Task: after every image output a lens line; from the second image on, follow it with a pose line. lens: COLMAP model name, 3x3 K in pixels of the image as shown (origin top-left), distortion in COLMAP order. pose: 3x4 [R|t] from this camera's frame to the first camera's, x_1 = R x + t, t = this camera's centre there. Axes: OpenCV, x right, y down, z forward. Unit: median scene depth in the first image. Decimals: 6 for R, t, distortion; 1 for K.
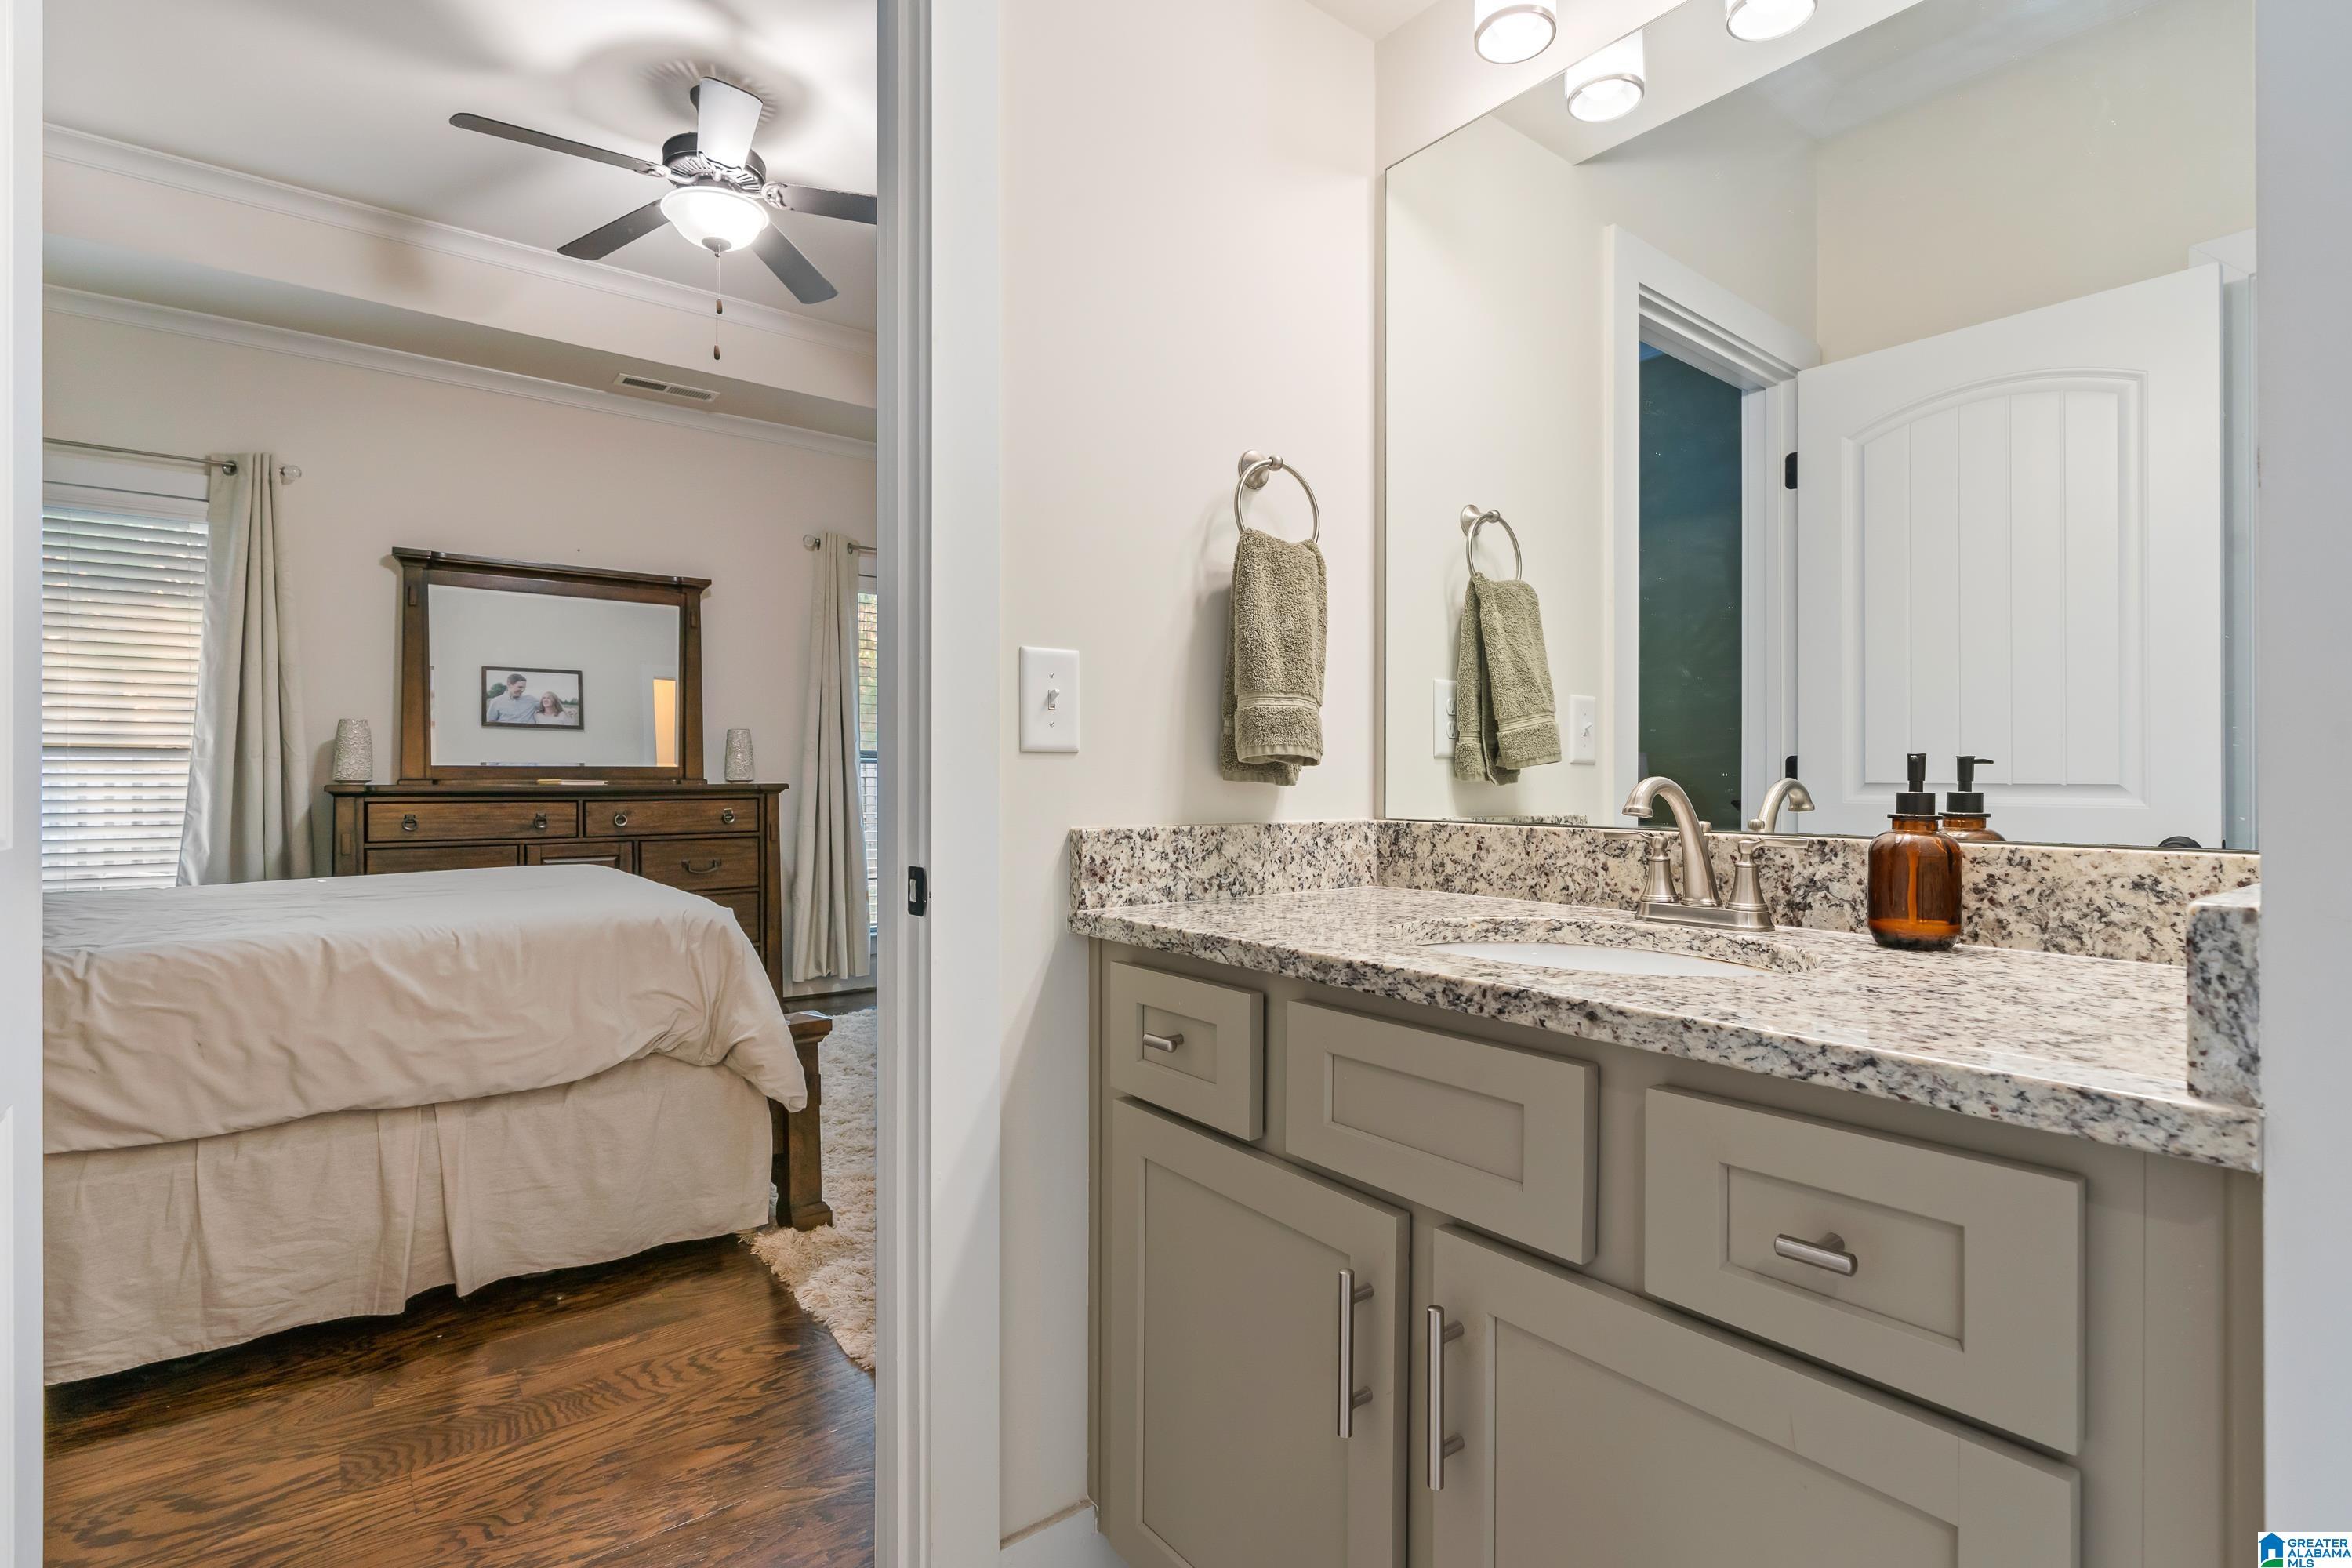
lens RADIAL K [[1150.3, 0, 1176.0], [0, 1150.3, 784.0], [0, 0, 1]] dist [0.000429, 0.000207]
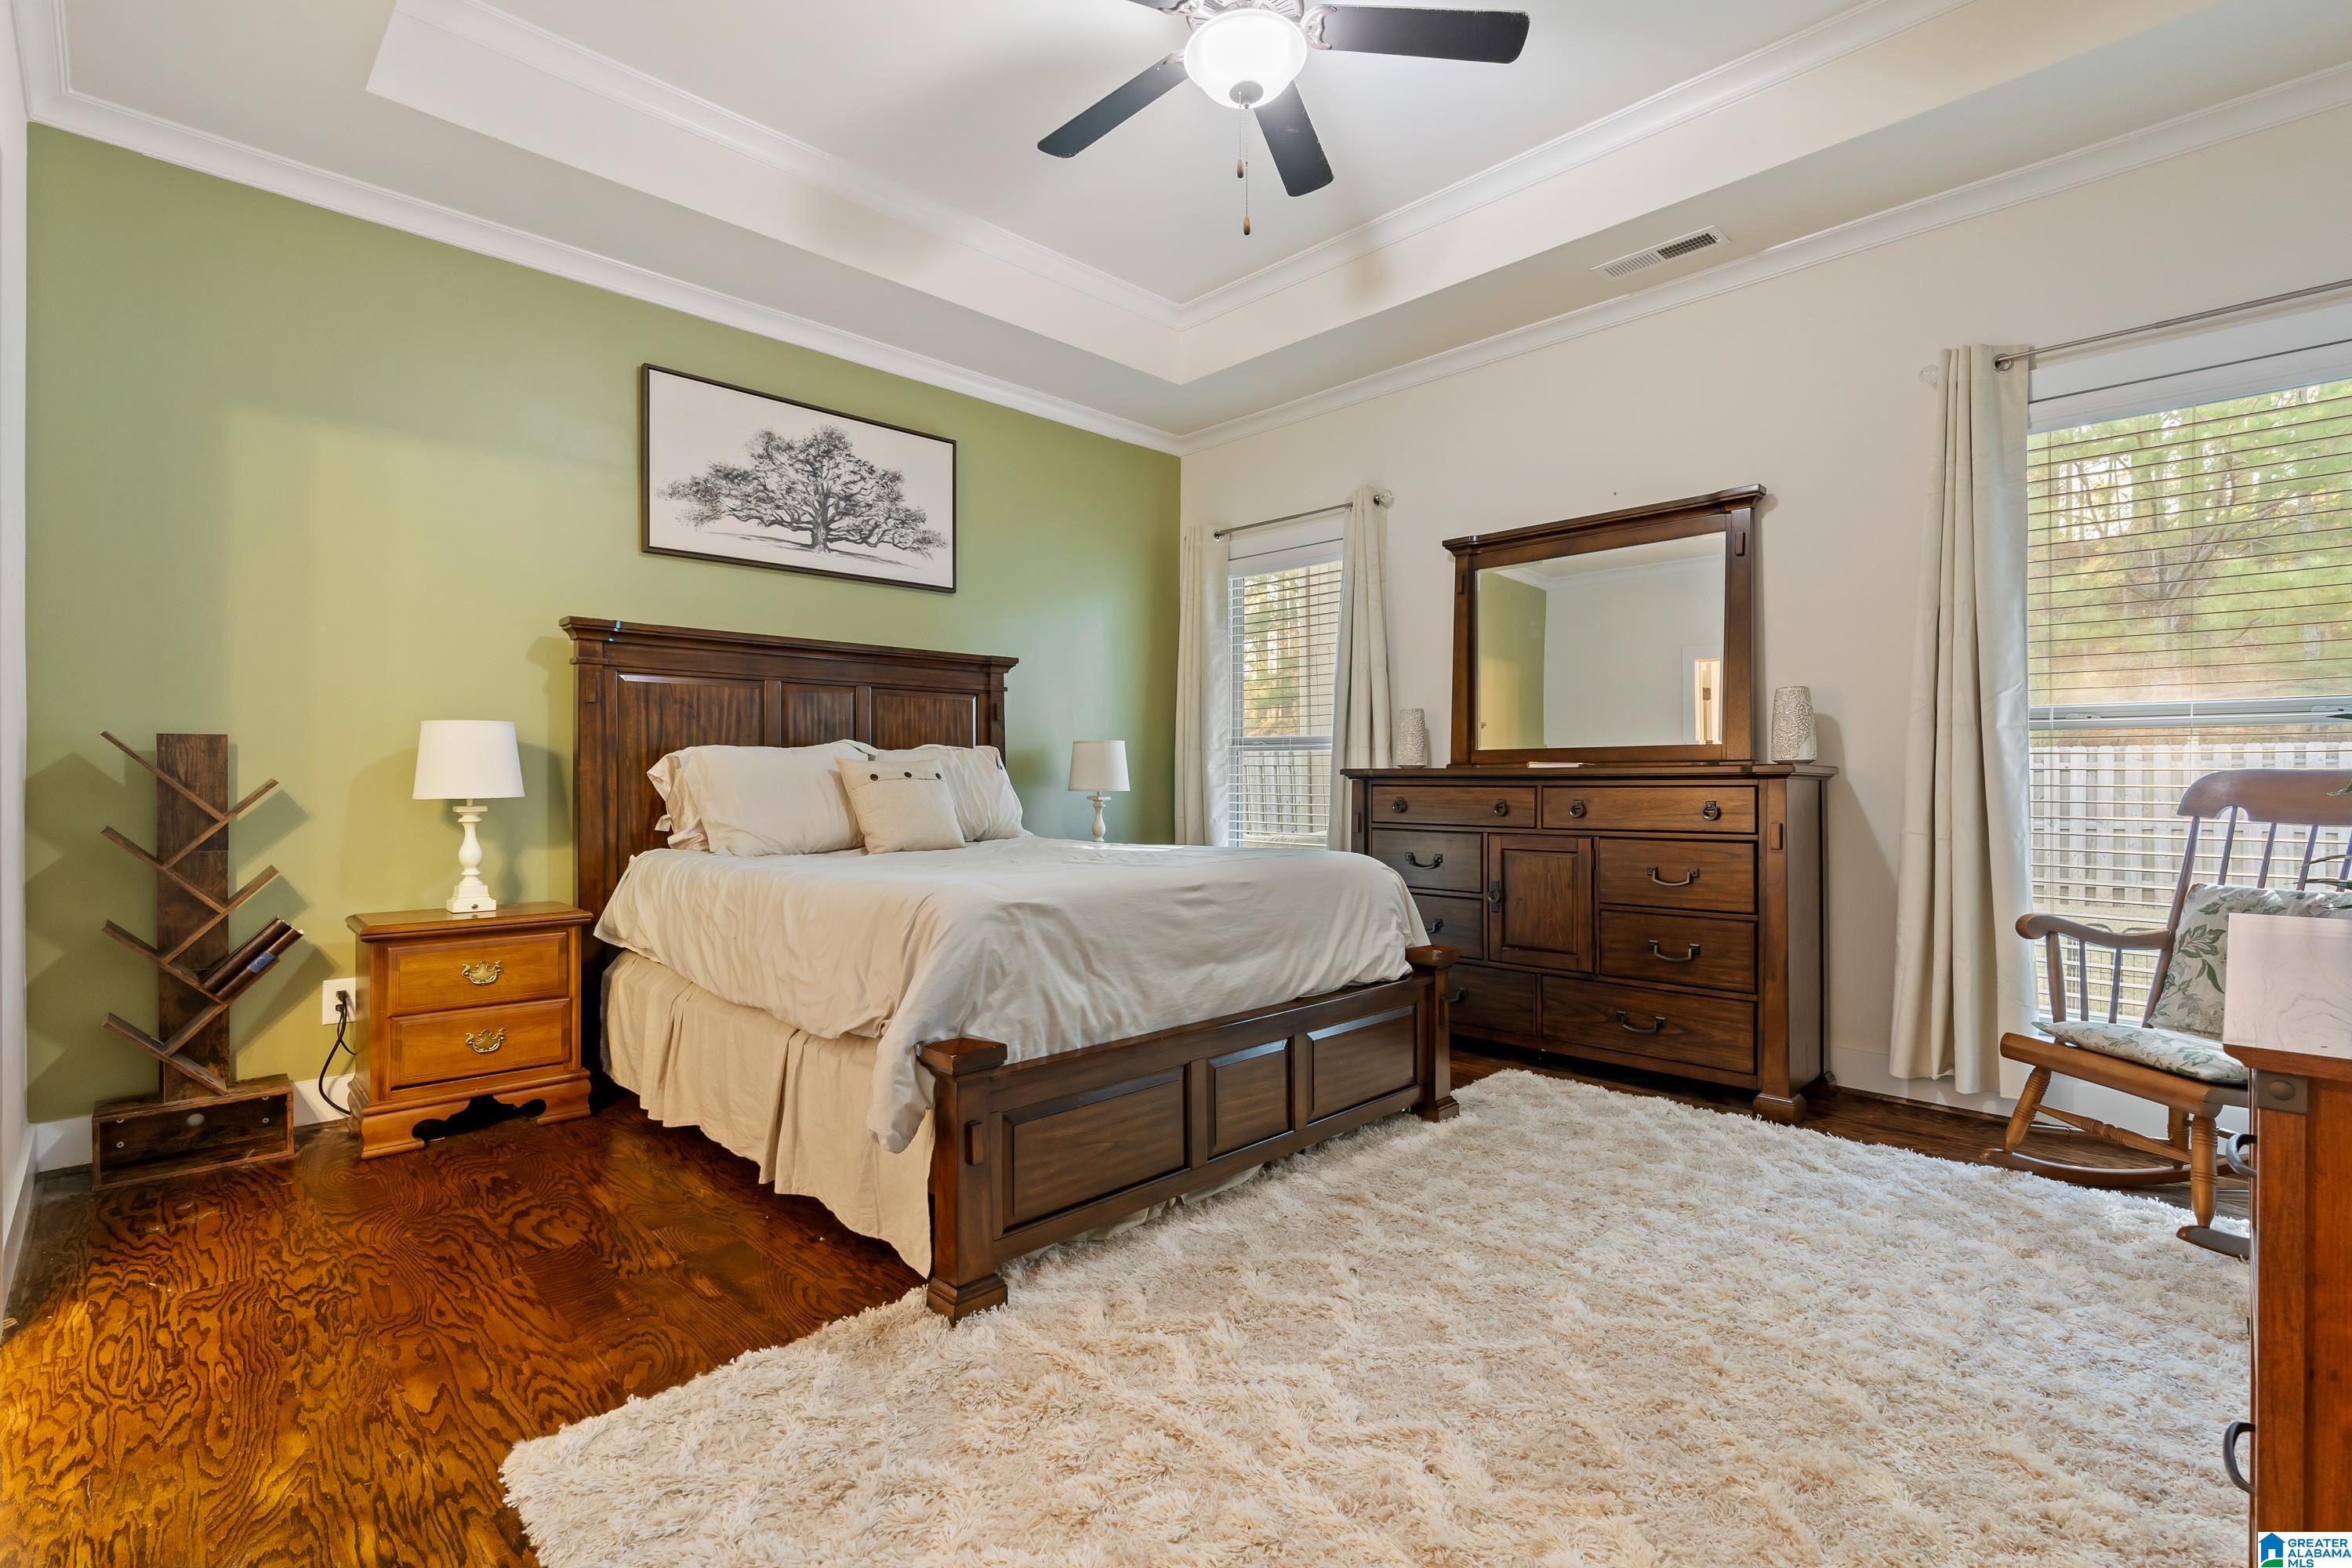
lens RADIAL K [[1078.5, 0, 1176.0], [0, 1078.5, 784.0], [0, 0, 1]] dist [-0.010991, -0.000304]
pose [[0.120617, 0.001109, -0.992698, 0.257681], [-0.005524, 0.999985, 0.000446, 0.014701], [0.992684, 0.005430, 0.120622, 0.643100]]
